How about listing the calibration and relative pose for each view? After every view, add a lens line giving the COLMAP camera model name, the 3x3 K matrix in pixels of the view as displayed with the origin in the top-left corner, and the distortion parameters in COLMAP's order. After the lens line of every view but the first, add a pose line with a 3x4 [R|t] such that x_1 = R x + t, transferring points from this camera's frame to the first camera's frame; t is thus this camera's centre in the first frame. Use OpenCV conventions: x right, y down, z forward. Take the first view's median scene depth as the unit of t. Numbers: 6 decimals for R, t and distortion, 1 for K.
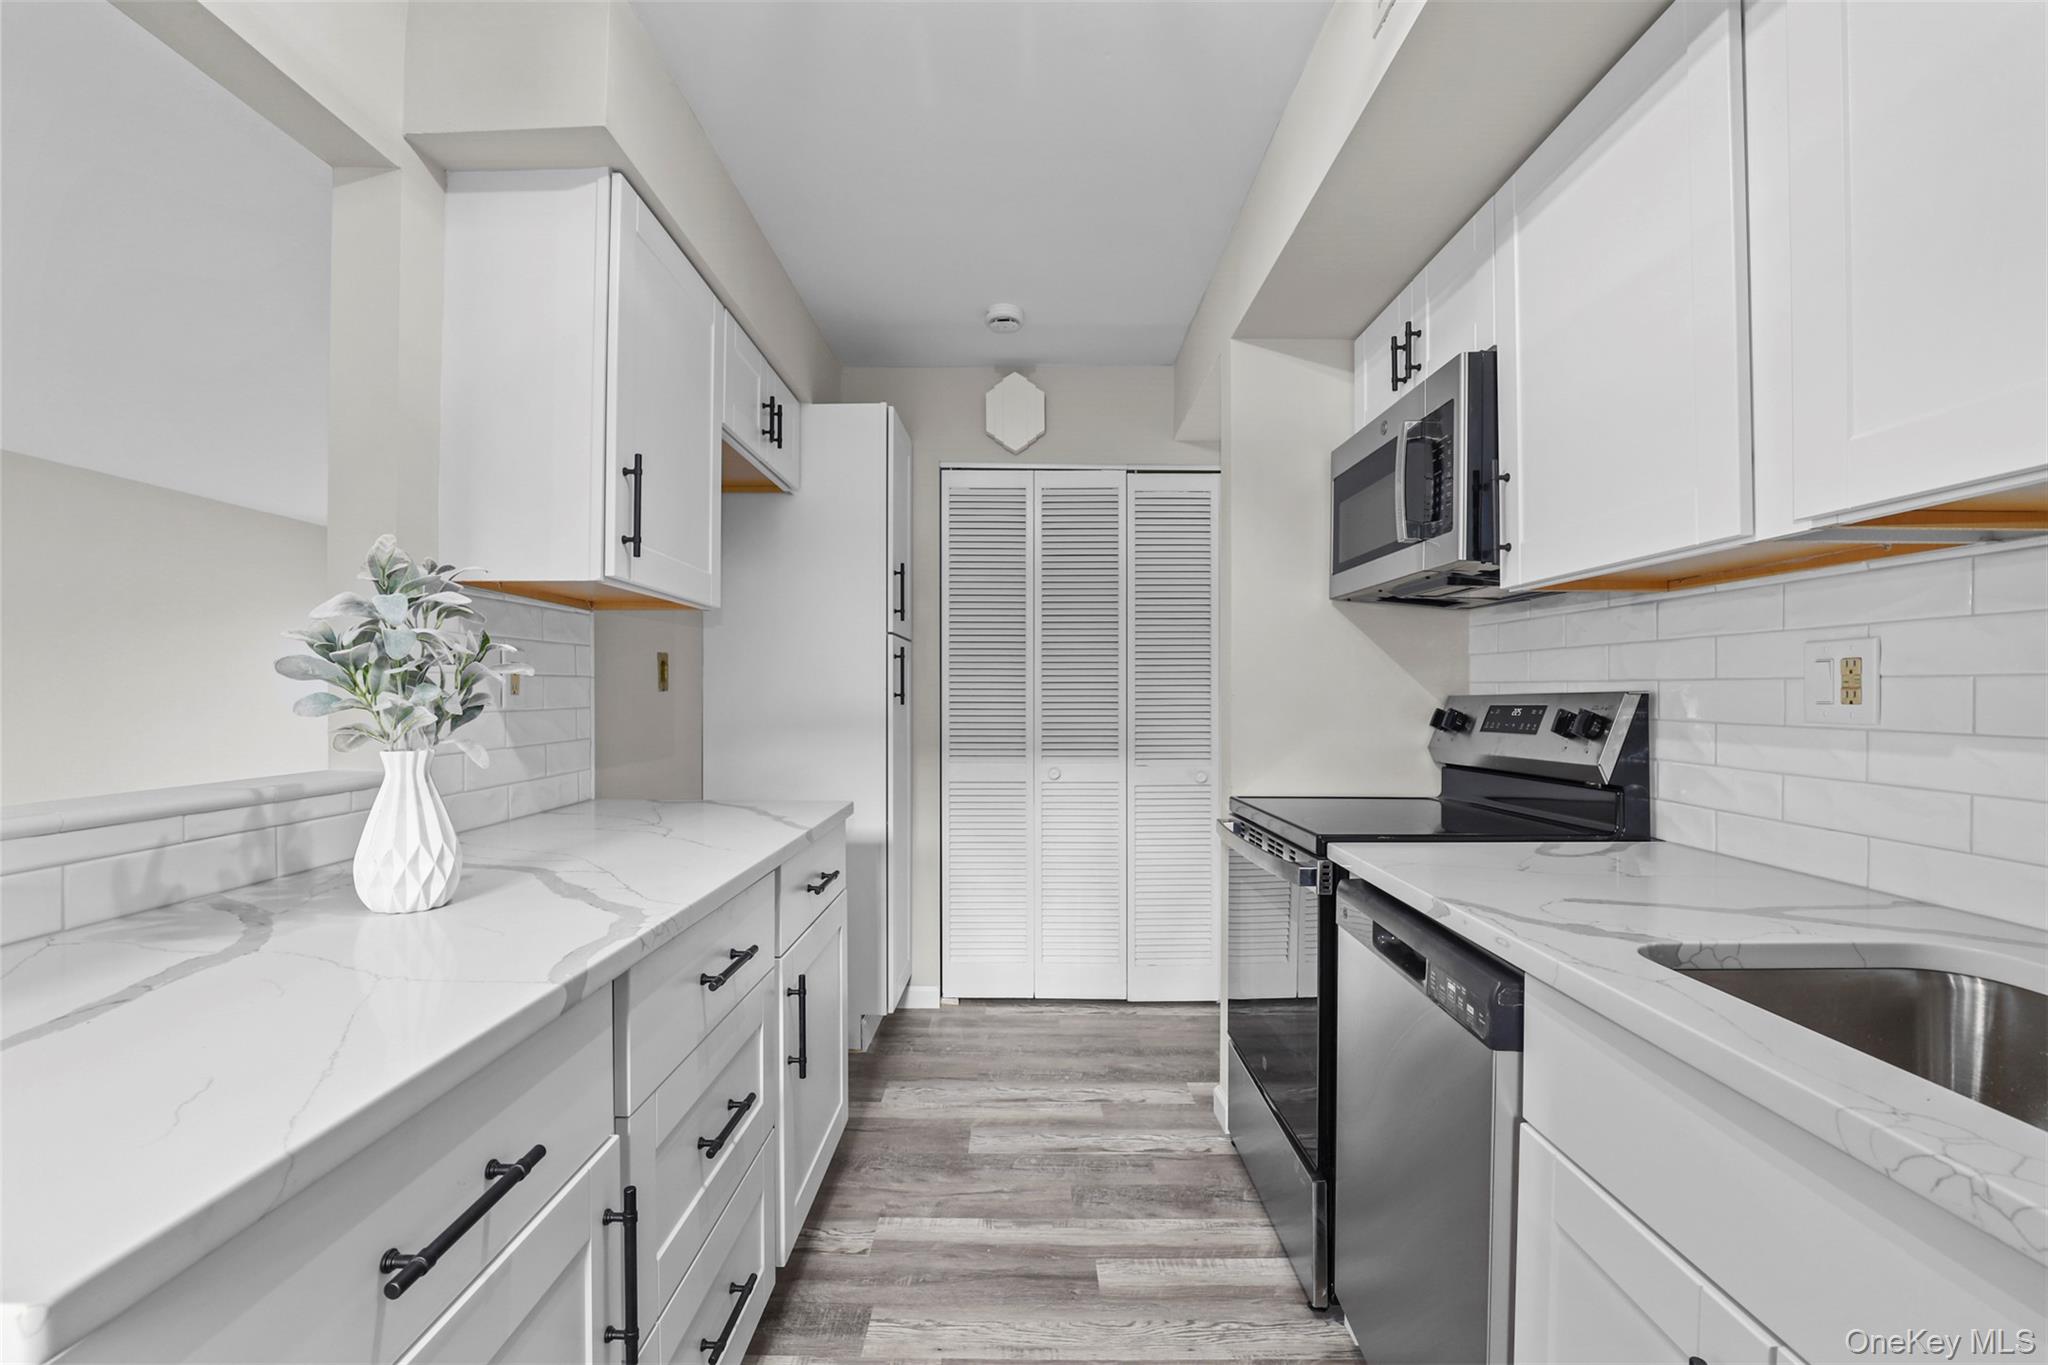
lens RADIAL K [[964.0, 0, 1024.0], [0, 964.0, 682.5], [0, 0, 1]] dist [-0.002111, -0.000109]
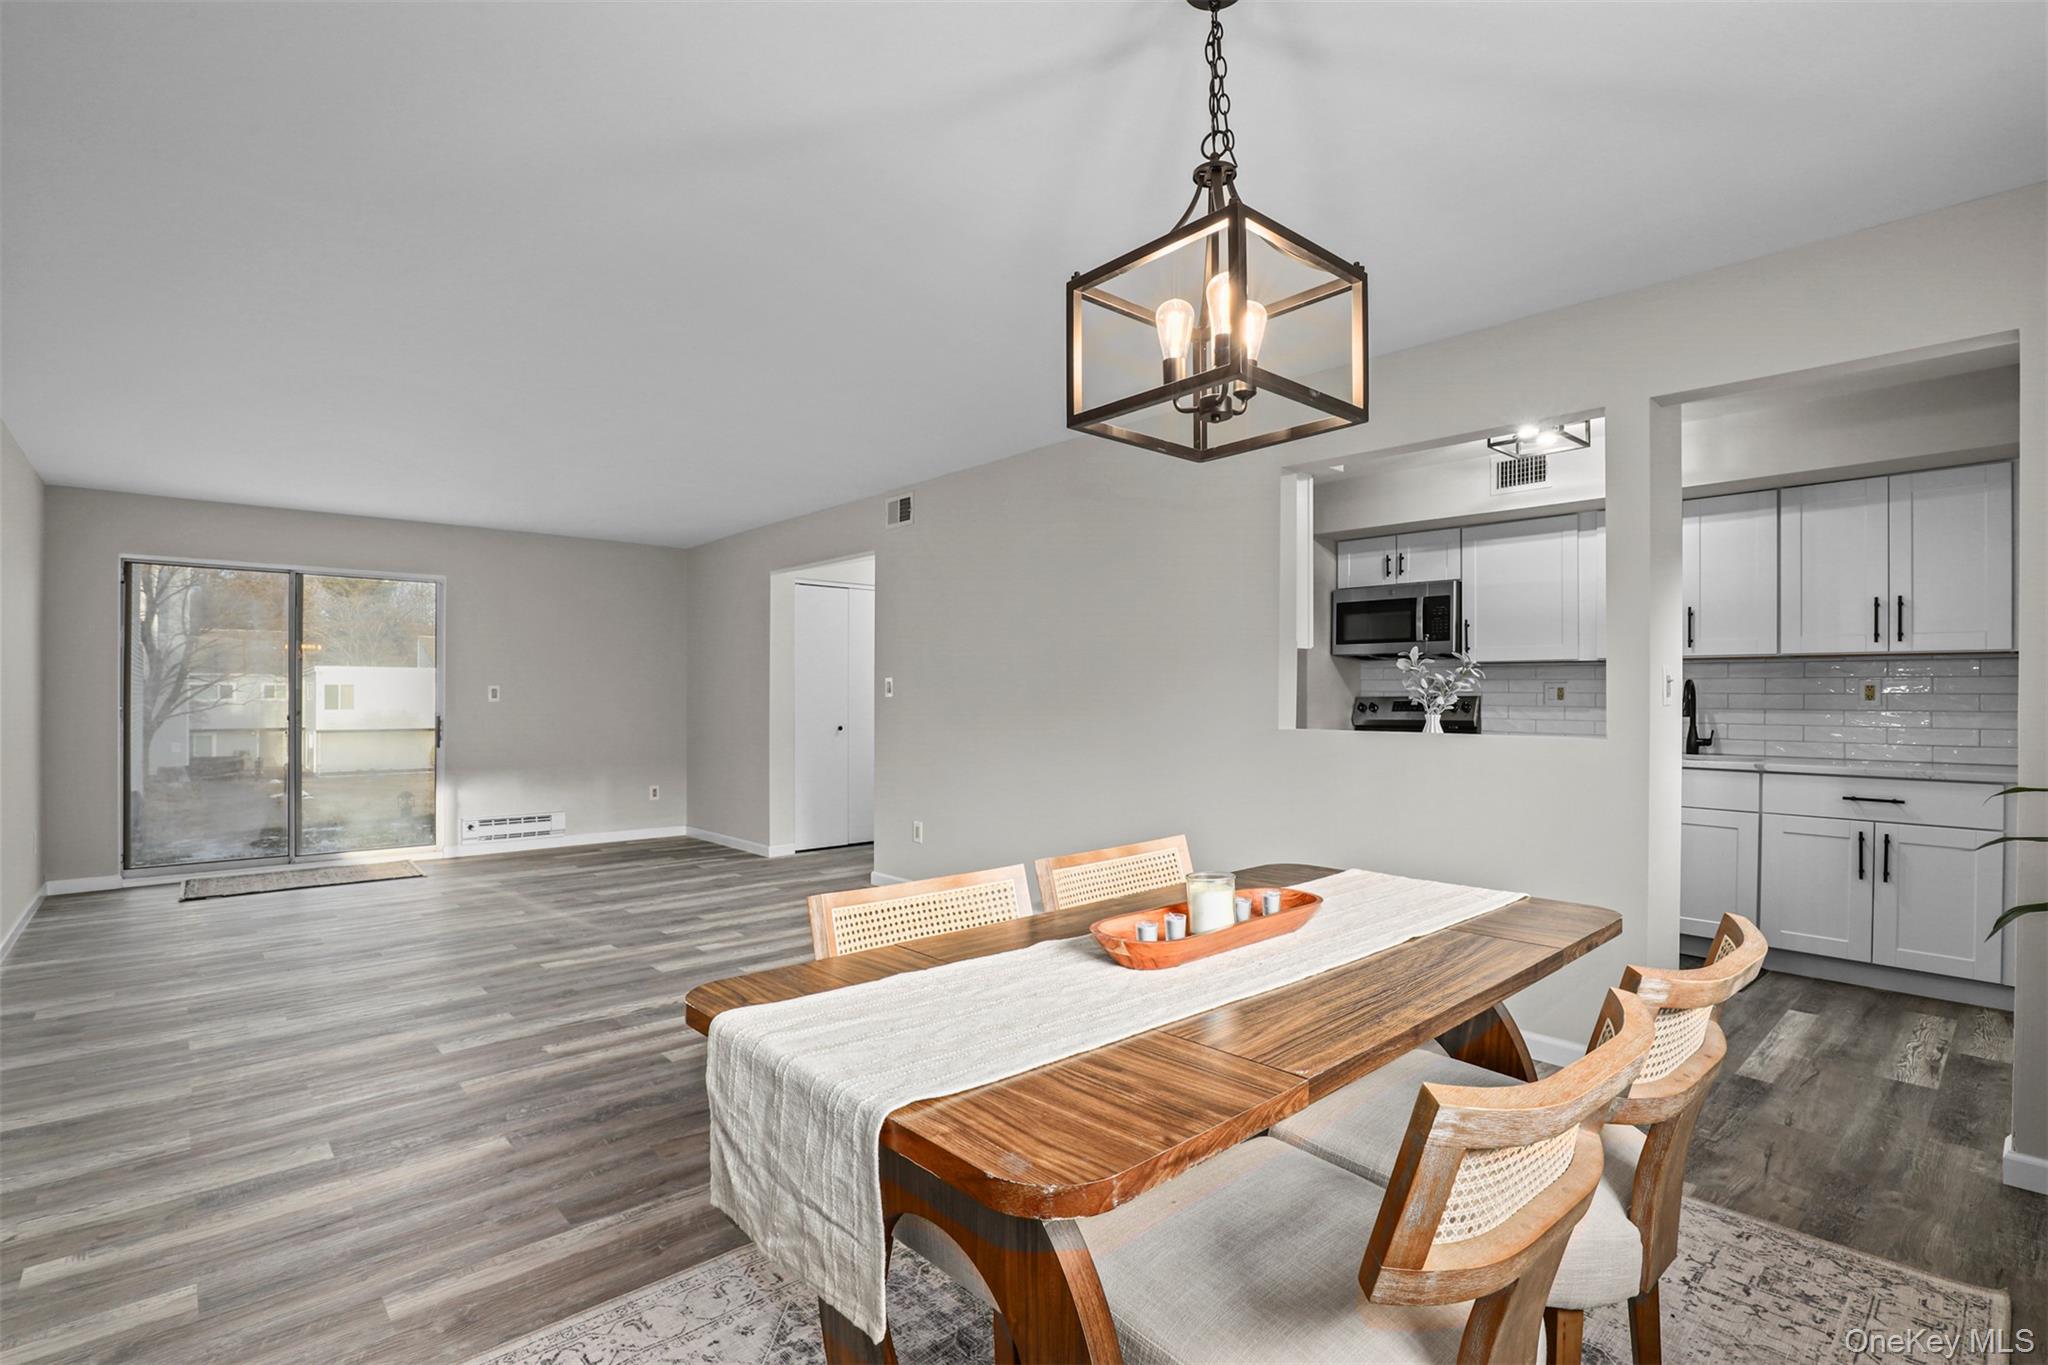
lens RADIAL K [[975.0, 0, 1024.0], [0, 975.0, 682.5], [0, 0, 1]] dist [-0.000637, 0.000043]
pose [[0.736553, 0.010819, 0.676294, -2.546288], [-0.009612, 0.999939, -0.005529, -0.002822], [-0.676312, -0.002428, 0.736611, -0.301560]]
